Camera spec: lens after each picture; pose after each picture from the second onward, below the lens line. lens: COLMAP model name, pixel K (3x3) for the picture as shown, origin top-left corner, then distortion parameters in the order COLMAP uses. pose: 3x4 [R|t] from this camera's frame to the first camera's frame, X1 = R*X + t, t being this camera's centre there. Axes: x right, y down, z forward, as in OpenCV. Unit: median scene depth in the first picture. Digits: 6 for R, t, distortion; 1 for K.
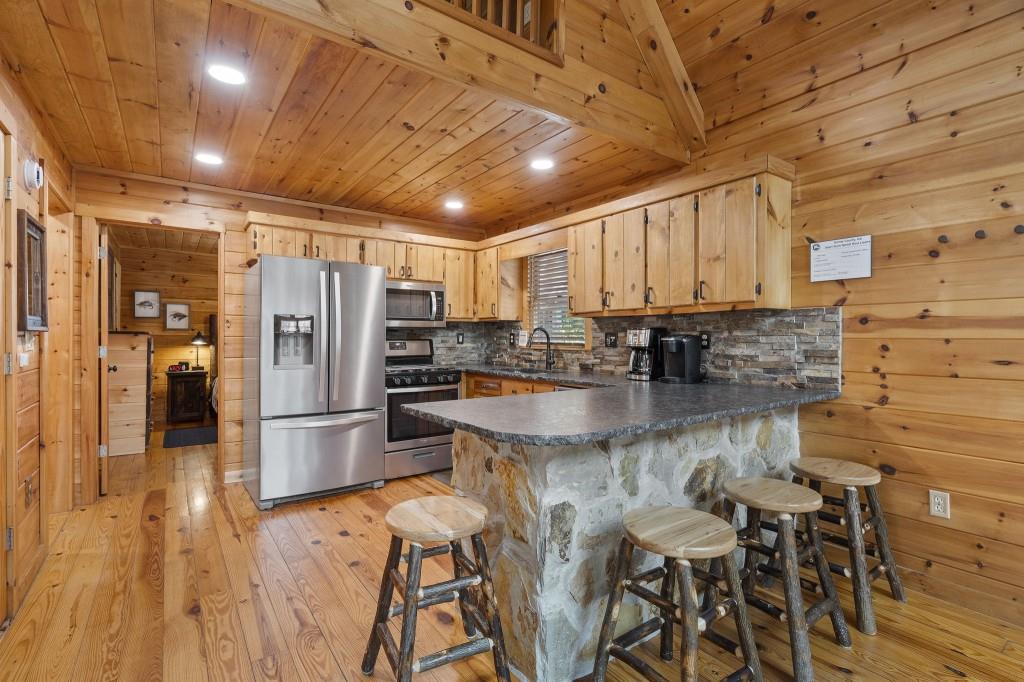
lens RADIAL K [[468.1, 0, 512.5], [0, 468.1, 338.8], [0, 0, 1]] dist [-0.002799, 0.000665]
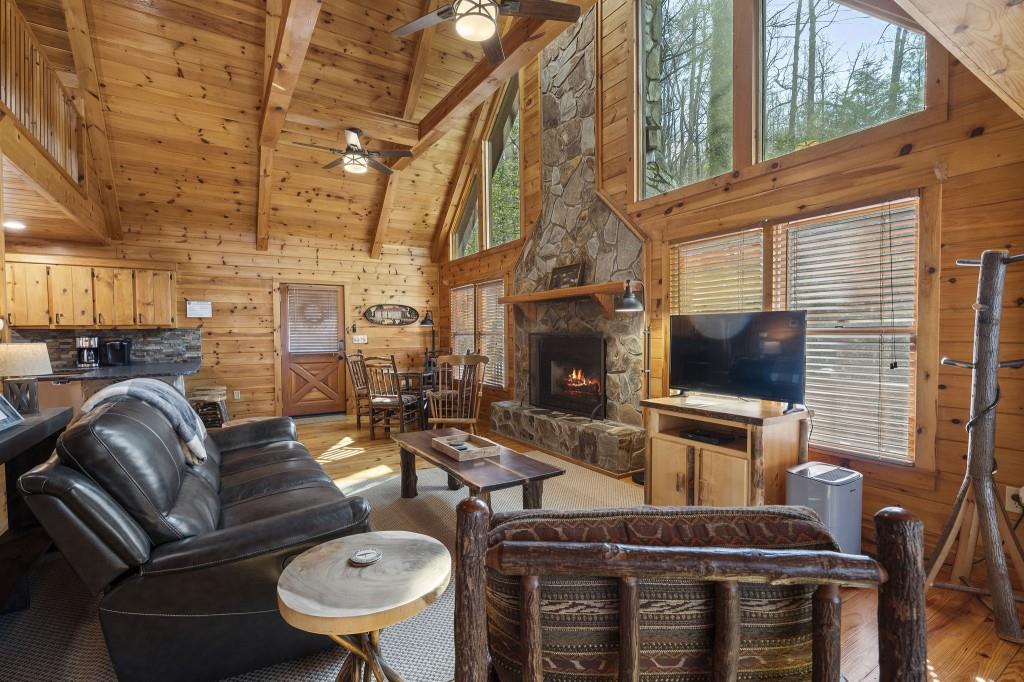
lens RADIAL K [[468.1, 0, 508.8], [0, 468.1, 347.4], [0, 0, 1]] dist [-0.002799, 0.000665]
pose [[0.072006, -0.033192, 0.996852, -1.458449], [0.012596, 0.999397, 0.032367, -0.021888], [-0.997325, 0.010225, 0.072380, -0.725461]]
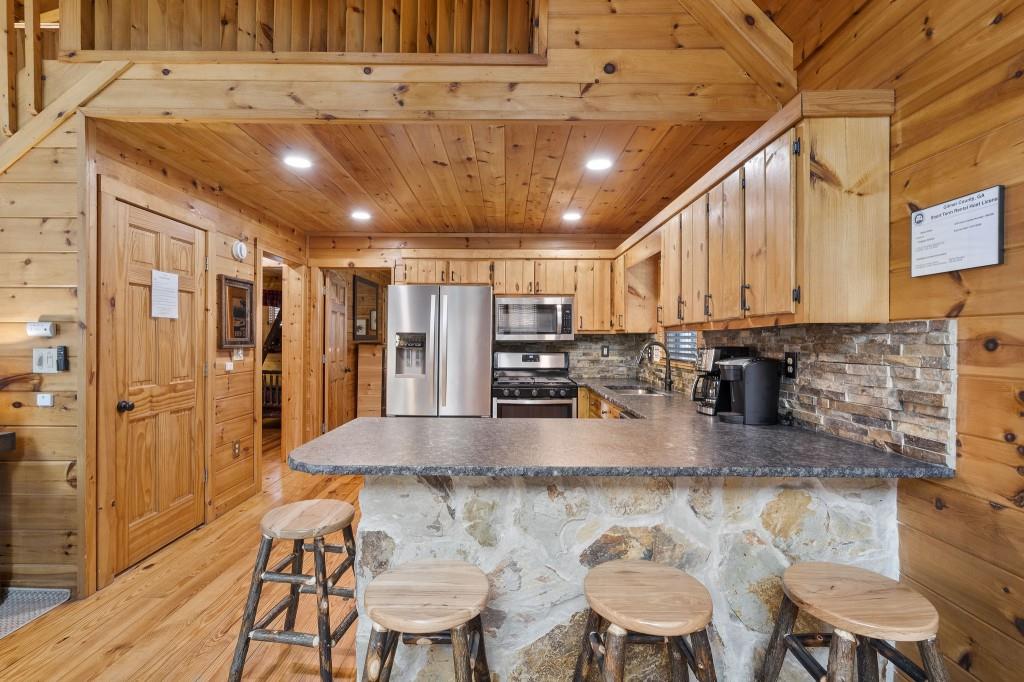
lens RADIAL K [[468.1, 0, 509.6], [0, 468.1, 339.6], [0, 0, 1]] dist [-0.002799, 0.000665]
pose [[0.811805, 0.000984, -0.583927, 0.507891], [-0.005075, 0.999973, -0.005371, -0.031972], [0.583906, 0.007324, 0.811788, 0.190006]]
